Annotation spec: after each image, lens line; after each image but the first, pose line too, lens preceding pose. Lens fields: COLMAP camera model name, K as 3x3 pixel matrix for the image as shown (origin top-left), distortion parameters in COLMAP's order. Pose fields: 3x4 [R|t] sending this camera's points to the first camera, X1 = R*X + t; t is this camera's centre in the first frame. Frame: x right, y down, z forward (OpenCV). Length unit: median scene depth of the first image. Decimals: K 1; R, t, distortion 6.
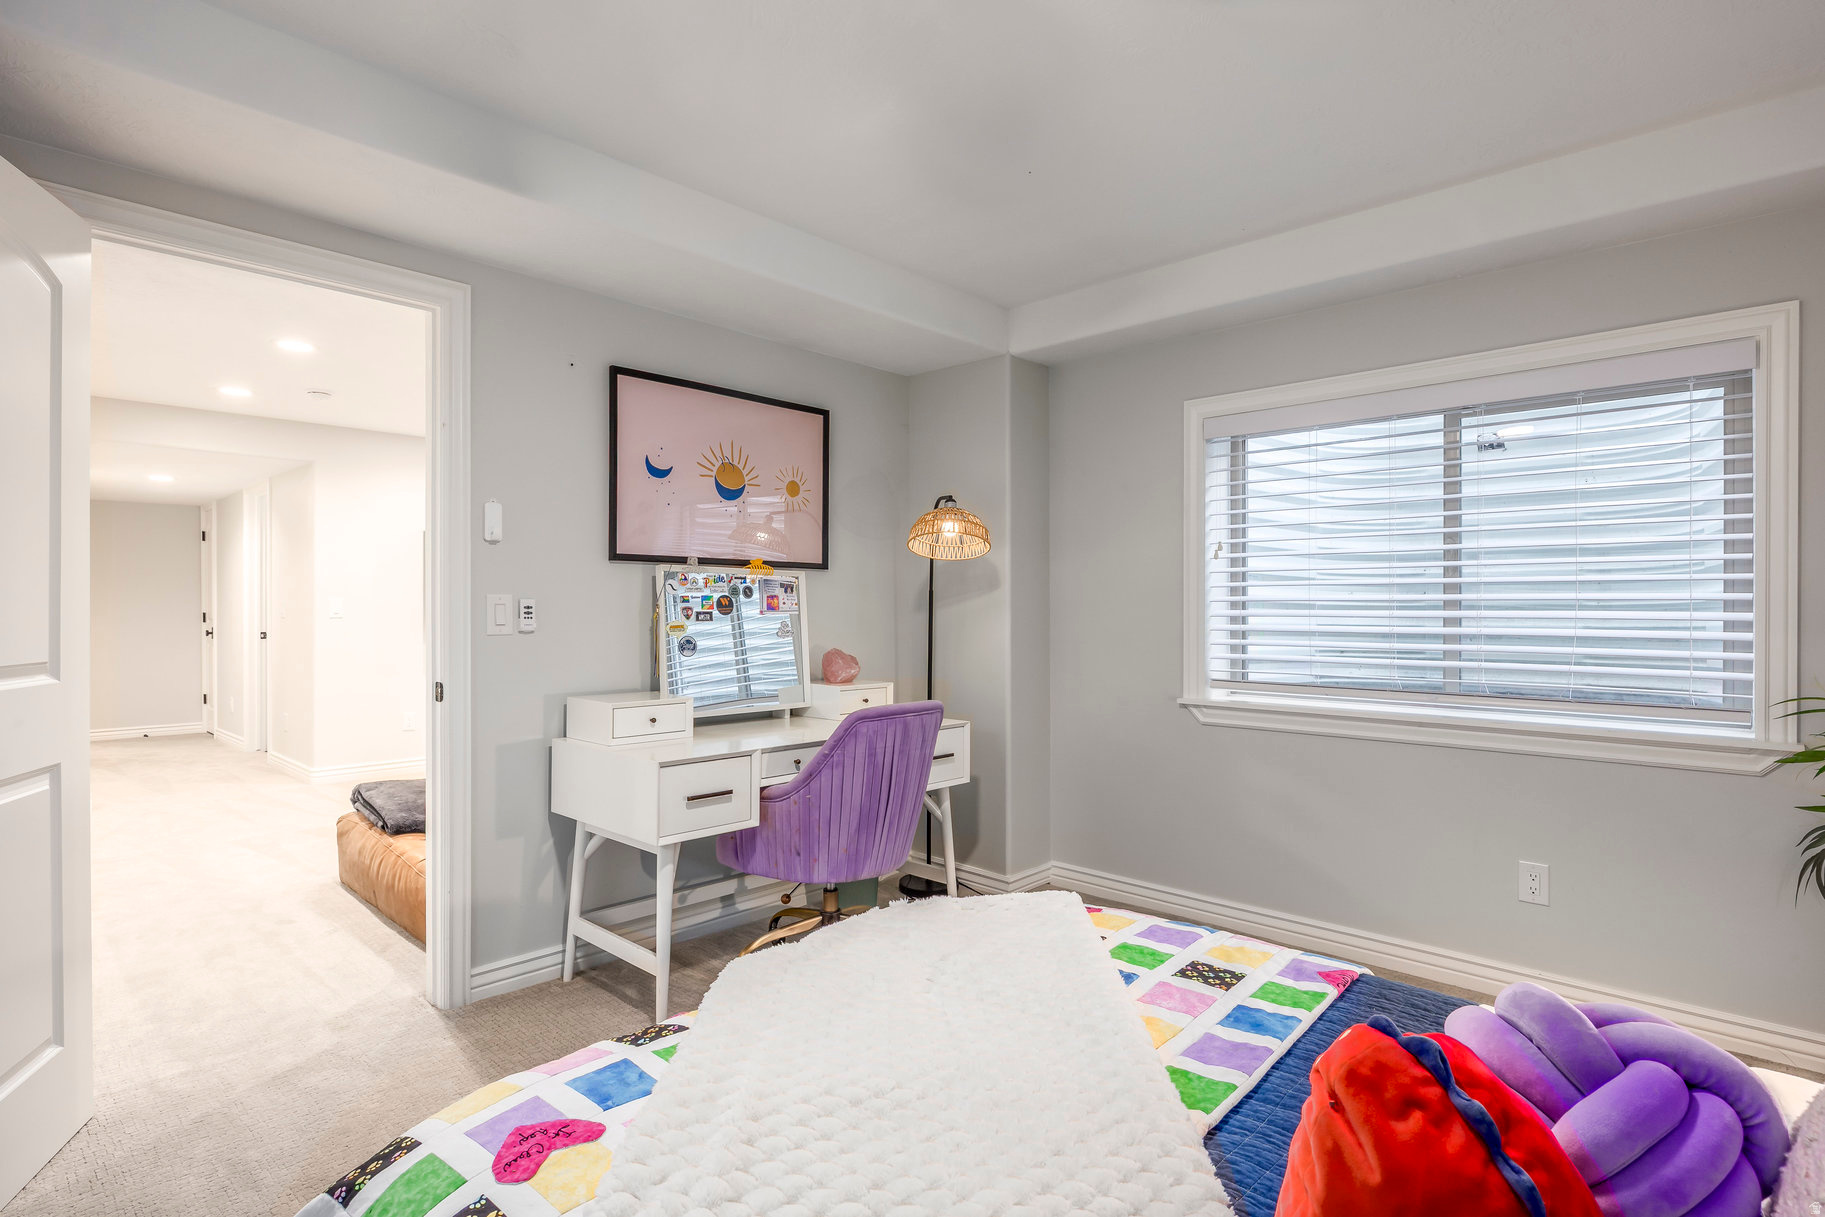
lens RADIAL K [[915.4, 0, 946.7], [0, 915.4, 605.7], [0, 0, 1]] dist [-0.003238, -0.000998]
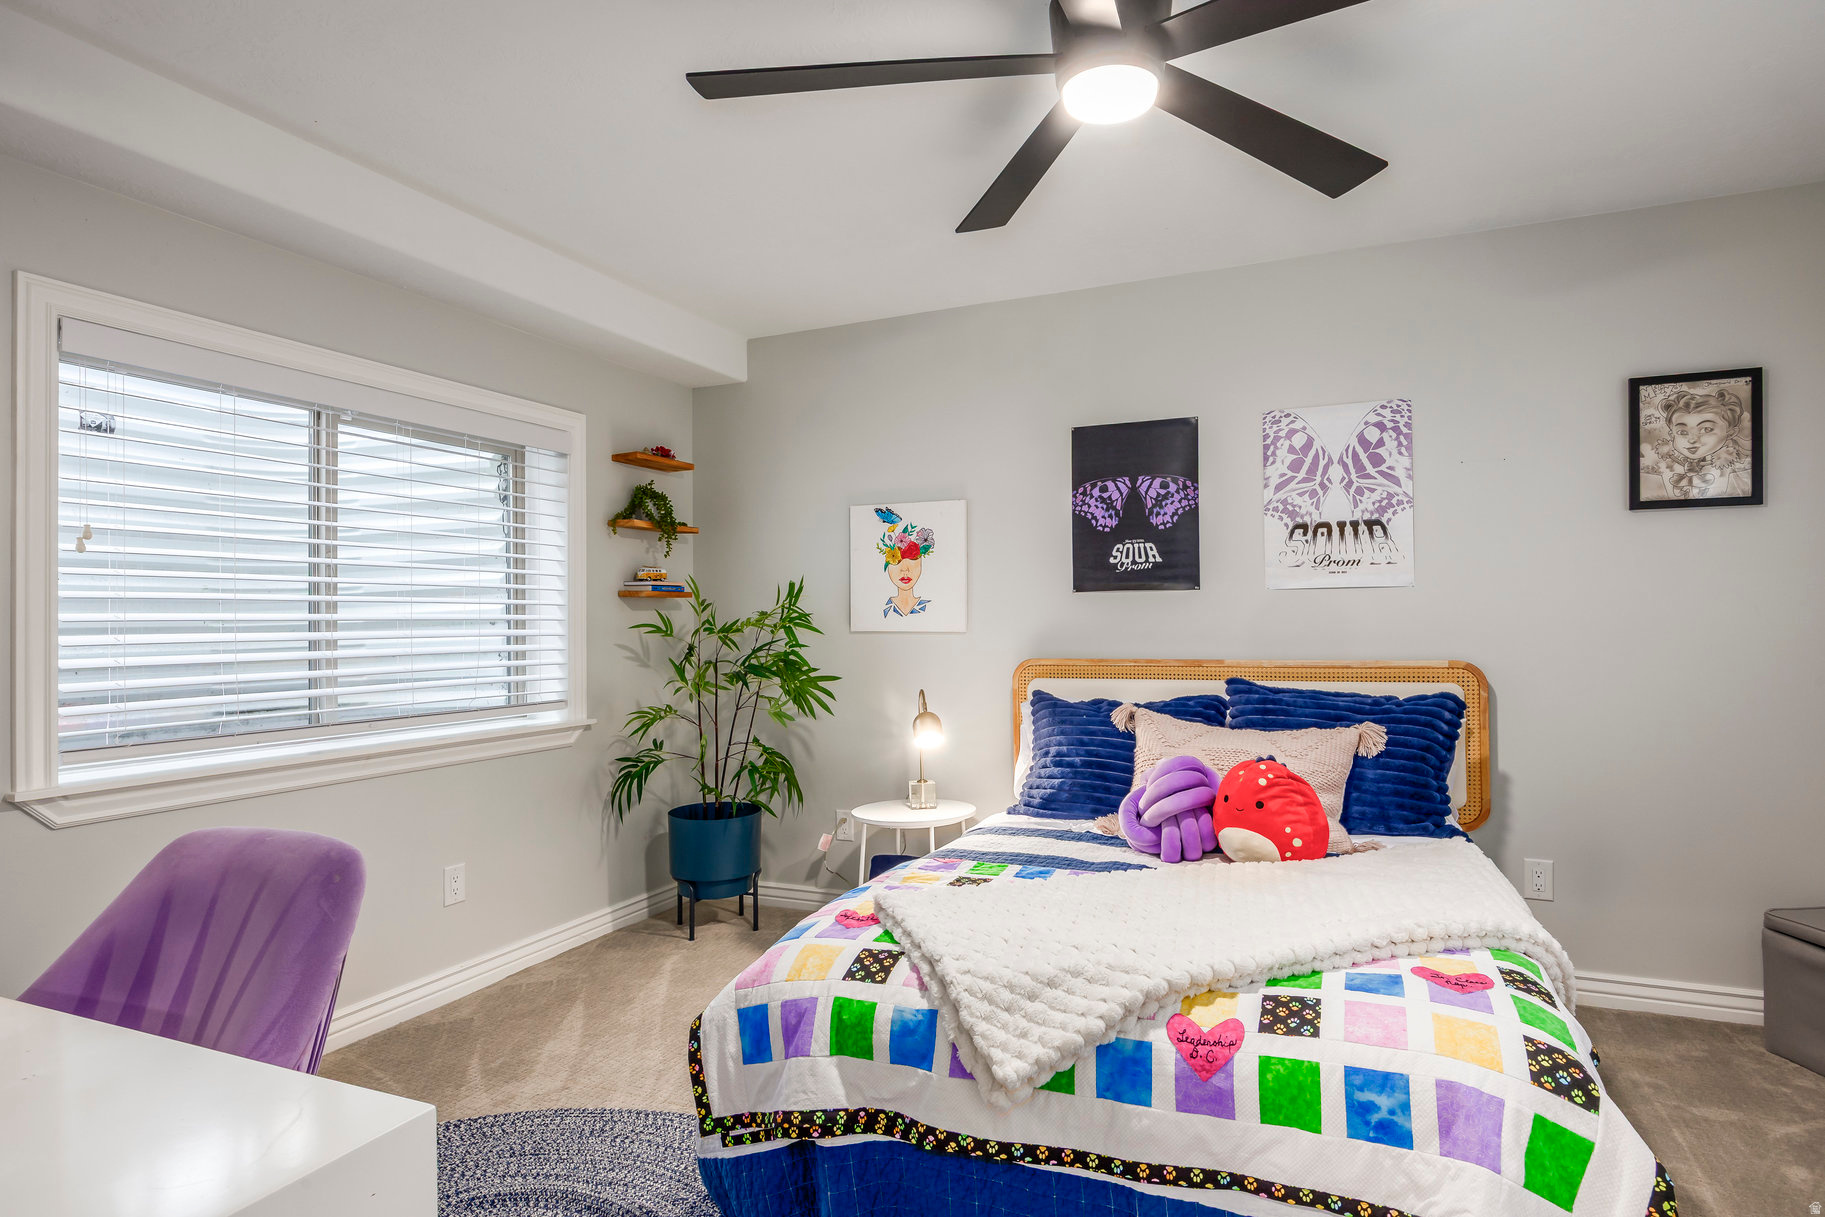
lens RADIAL K [[964.1, 0, 922.4], [0, 964.1, 605.3], [0, 0, 1]] dist [0.001769, 0.000395]
pose [[-0.296299, 0.016538, 0.954952, -0.522642], [0.010835, 0.999844, -0.013953, -0.000818], [-0.955034, 0.006212, -0.296432, 0.707292]]
